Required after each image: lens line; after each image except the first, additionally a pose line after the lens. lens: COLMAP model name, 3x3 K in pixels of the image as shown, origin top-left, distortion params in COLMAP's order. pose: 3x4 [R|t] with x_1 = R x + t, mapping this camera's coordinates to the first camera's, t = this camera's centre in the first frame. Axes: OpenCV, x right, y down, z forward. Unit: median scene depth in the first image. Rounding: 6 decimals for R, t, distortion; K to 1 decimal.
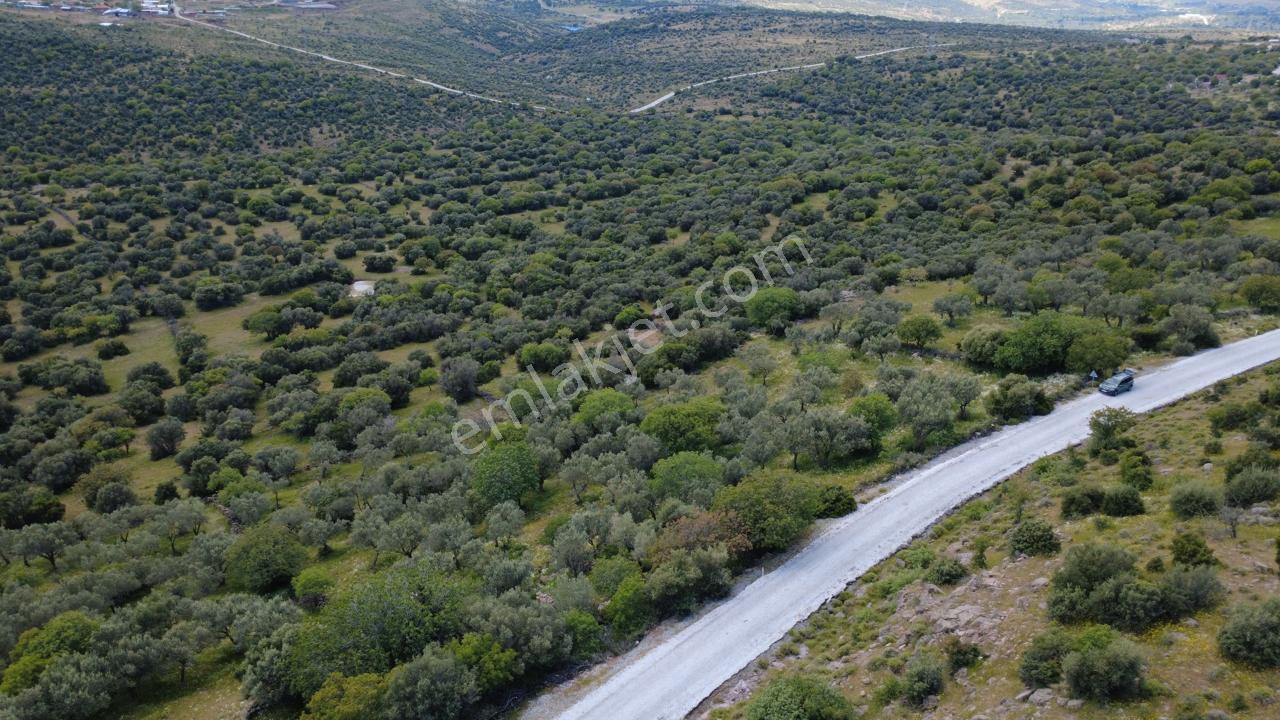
lens RADIAL K [[935.0, 0, 641.4], [0, 935.0, 358.3], [0, 0, 1]] dist [0.004862, -0.004820]
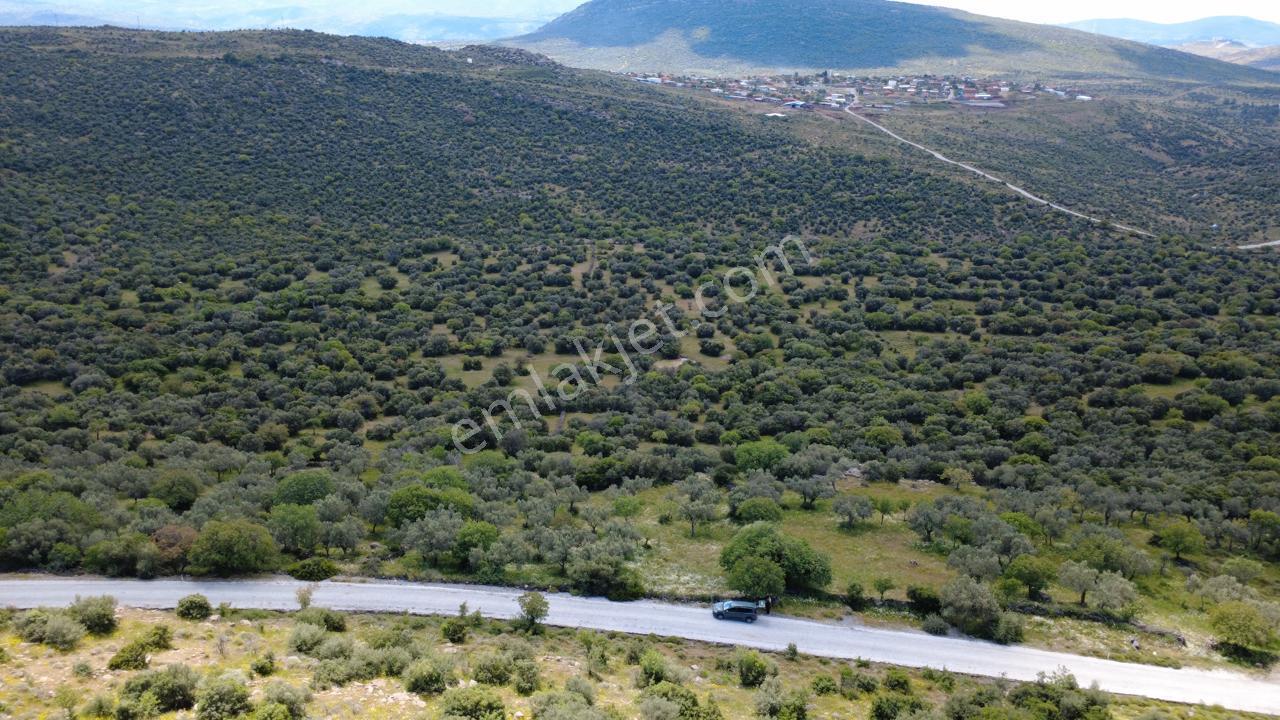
lens RADIAL K [[935.0, 0, 641.8], [0, 935.0, 361.1], [0, 0, 1]] dist [0.004862, -0.004820]
pose [[0.742440, 0.218771, -0.633184, 0.150122], [-0.269869, 0.962761, 0.016208, -0.031446], [0.613150, 0.158843, 0.773832, 0.024438]]
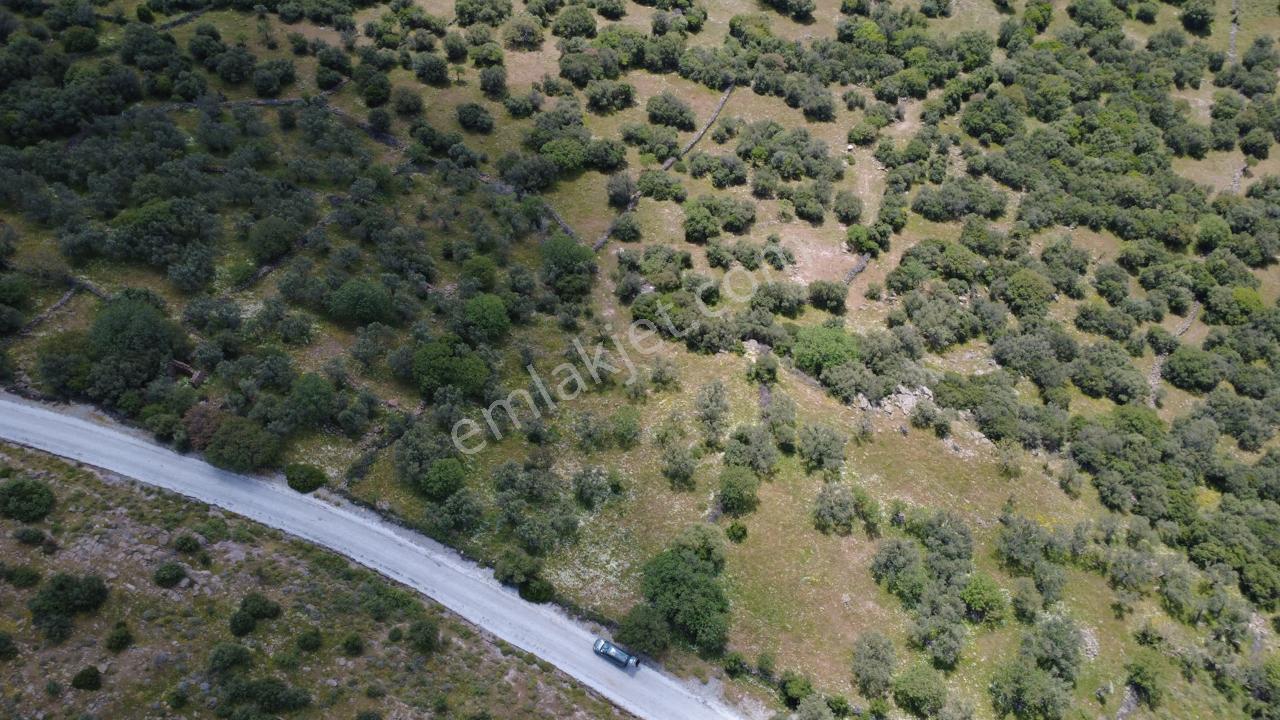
lens RADIAL K [[935.0, 0, 644.5], [0, 935.0, 362.2], [0, 0, 1]] dist [0.004862, -0.004820]
pose [[0.421350, 0.779736, -0.463116, 0.116384], [-0.369949, 0.614019, 0.697222, -0.145221], [0.828011, -0.122445, 0.547179, 0.072562]]
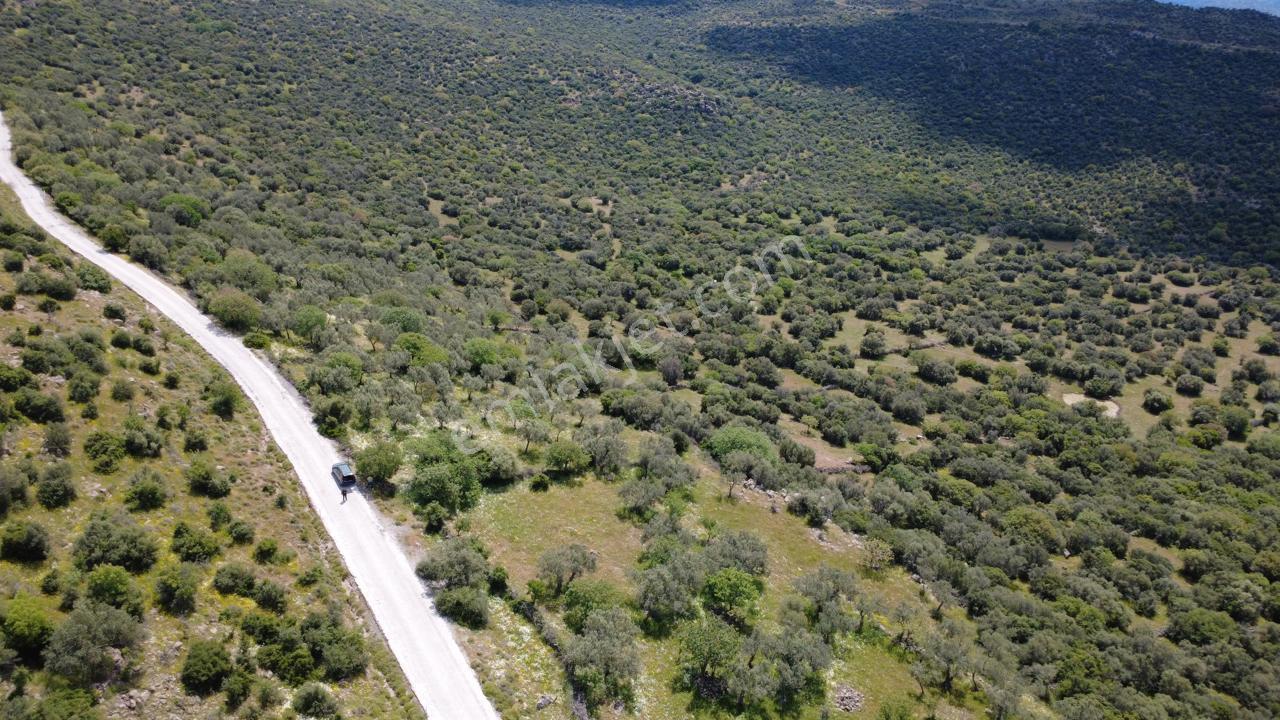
lens RADIAL K [[935.0, 0, 645.4], [0, 935.0, 363.8], [0, 0, 1]] dist [0.004862, -0.004820]
pose [[-0.064022, 0.360328, -0.930626, 0.221674], [-0.422361, 0.835118, 0.352405, -0.093022], [0.904164, 0.415622, 0.098722, 0.176466]]
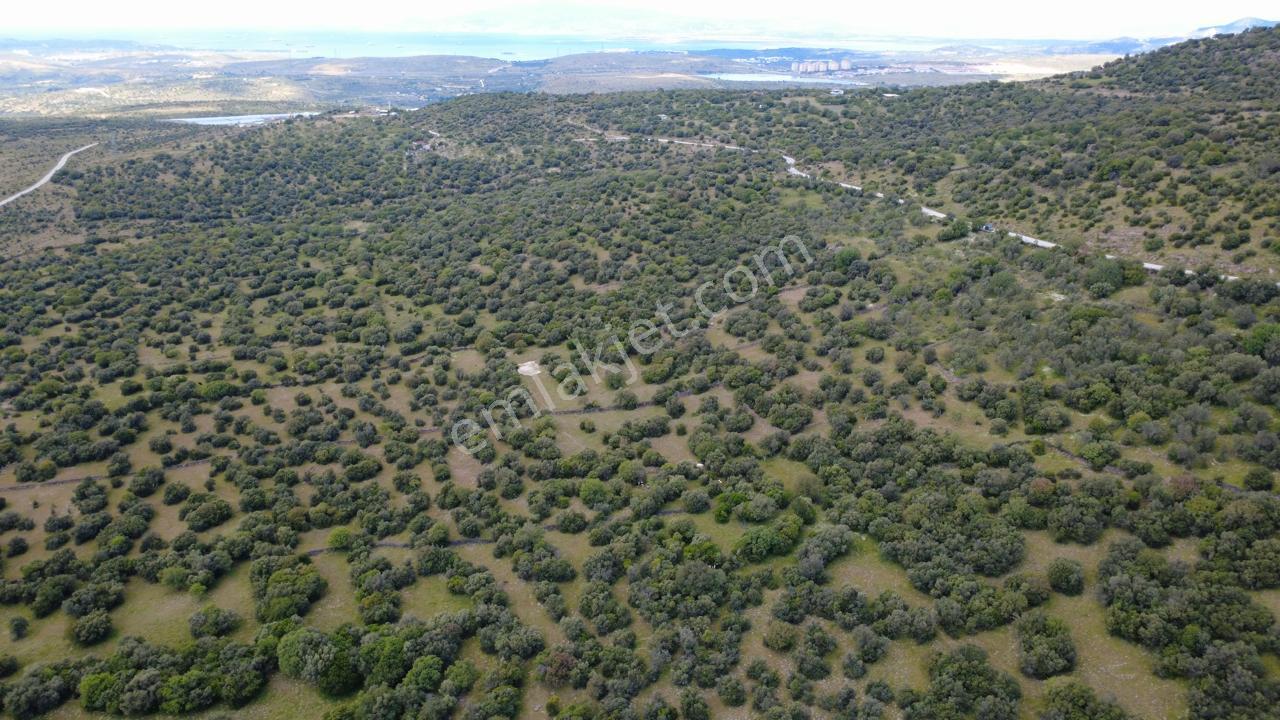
lens RADIAL K [[935.0, 0, 643.2], [0, 935.0, 359.6], [0, 0, 1]] dist [0.004862, -0.004820]
pose [[0.441139, -0.328734, 0.835063, -0.508507], [0.370049, 0.914340, 0.164456, -0.093019], [-0.817594, 0.236466, 0.524999, 0.046129]]
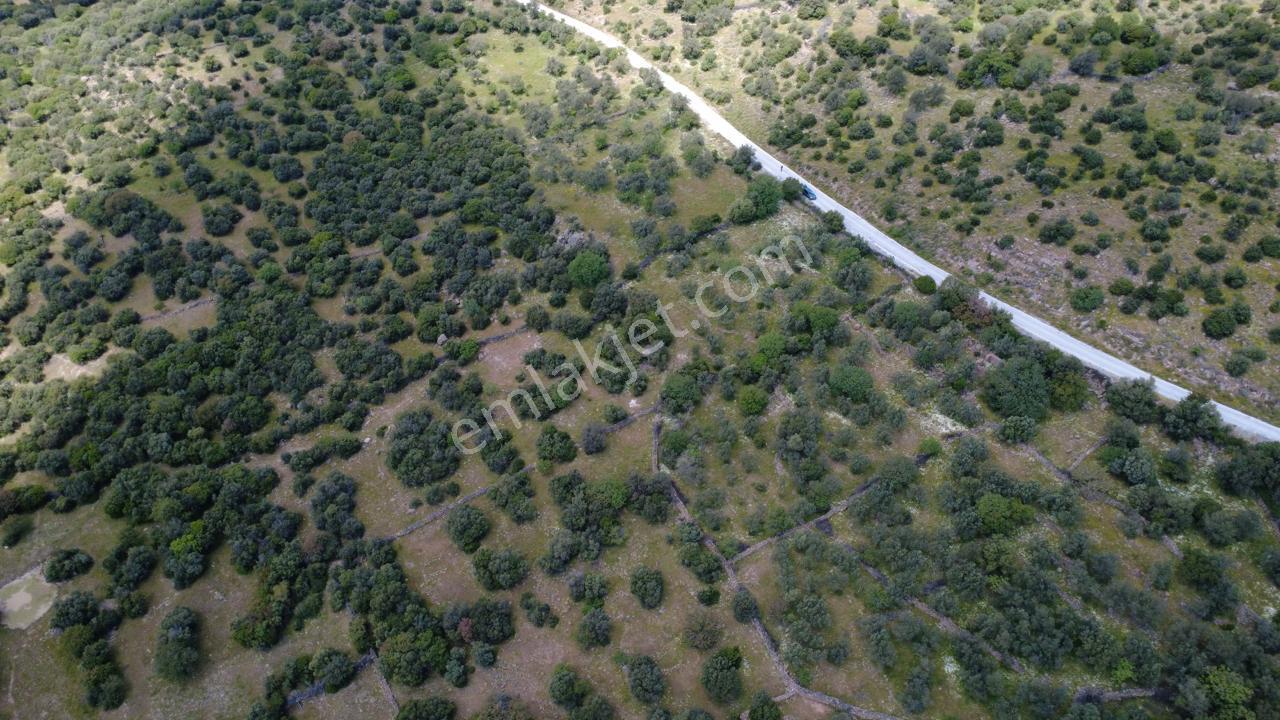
lens RADIAL K [[935.0, 0, 641.2], [0, 935.0, 360.8], [0, 0, 1]] dist [0.004862, -0.004820]
pose [[0.201410, -0.637044, 0.744049, -0.233383], [0.378075, 0.751311, 0.540918, -0.161297], [-0.903600, 0.172360, 0.392172, 0.083080]]
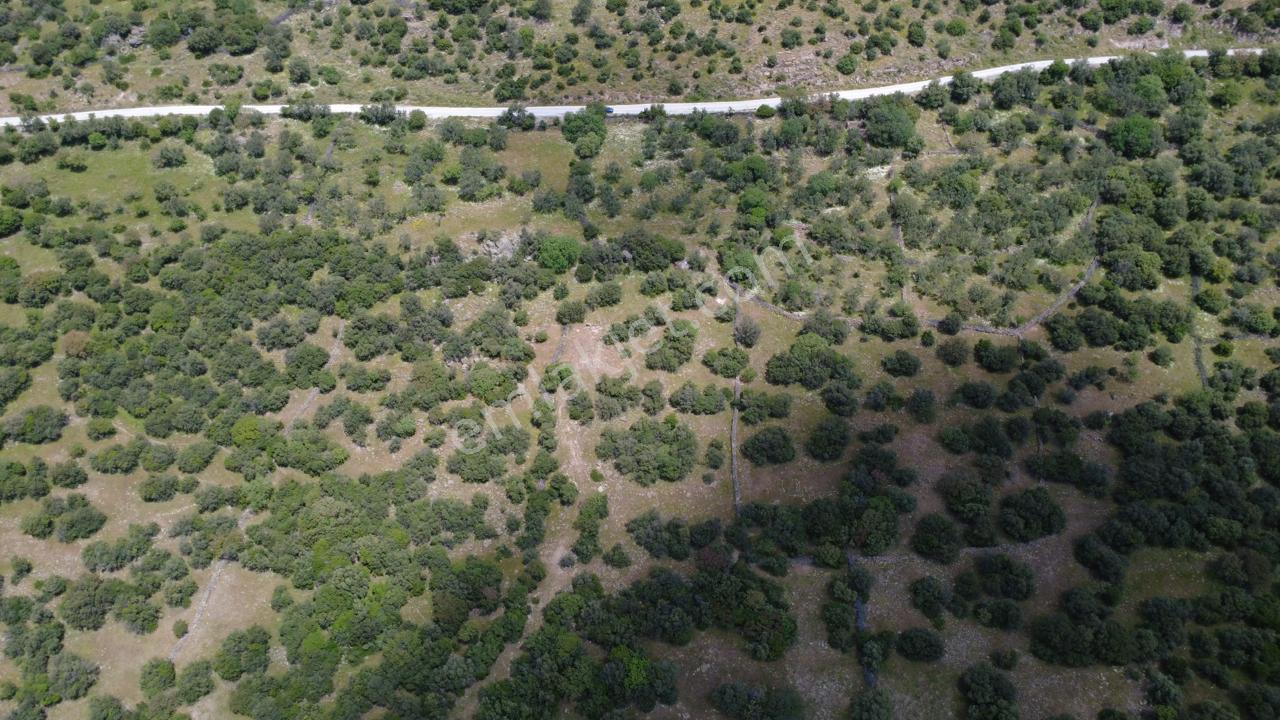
lens RADIAL K [[935.0, 0, 645.2], [0, 935.0, 361.2], [0, 0, 1]] dist [0.004862, -0.004820]
pose [[-0.757359, -0.443337, 0.479437, -0.173254], [0.237014, 0.497507, 0.834453, -0.270527], [-0.608467, 0.745614, -0.271714, 0.329450]]
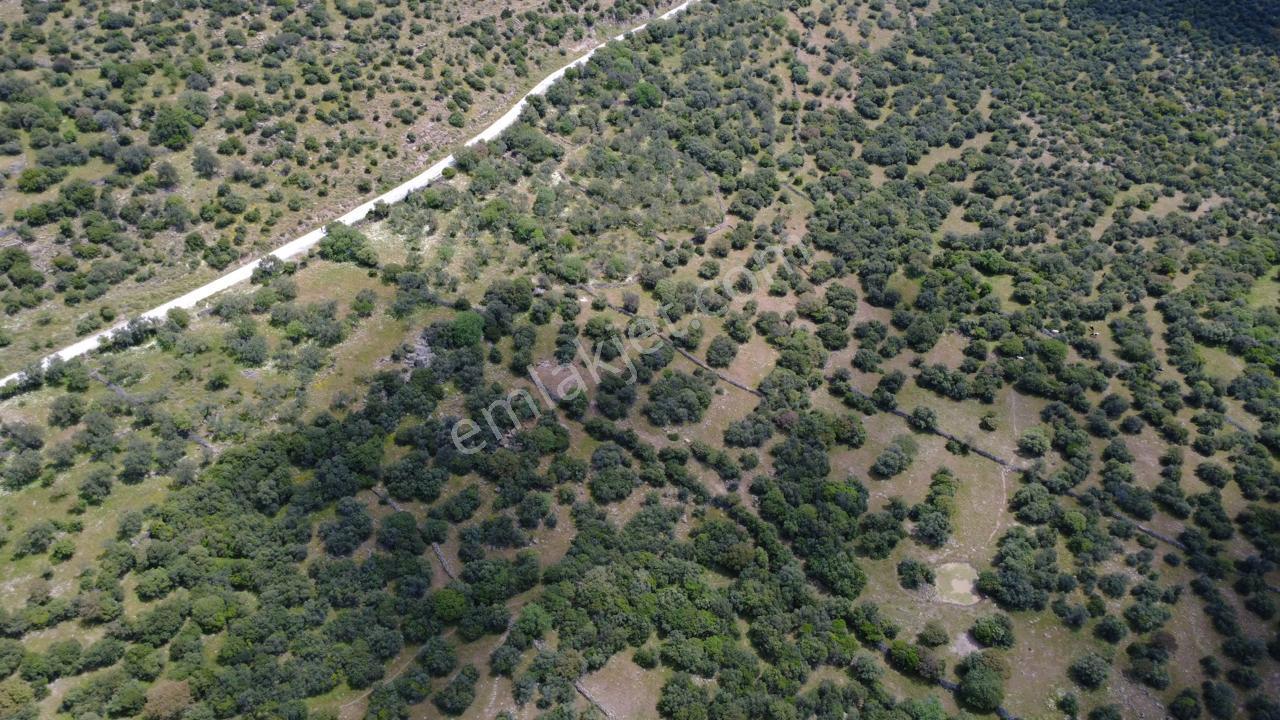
lens RADIAL K [[935.0, 0, 643.0], [0, 935.0, 357.9], [0, 0, 1]] dist [0.004862, -0.004820]
pose [[-0.956368, 0.143550, -0.254466, 0.061078], [-0.136567, 0.550317, 0.823712, -0.315160], [0.258281, 0.822523, -0.506701, 0.437275]]
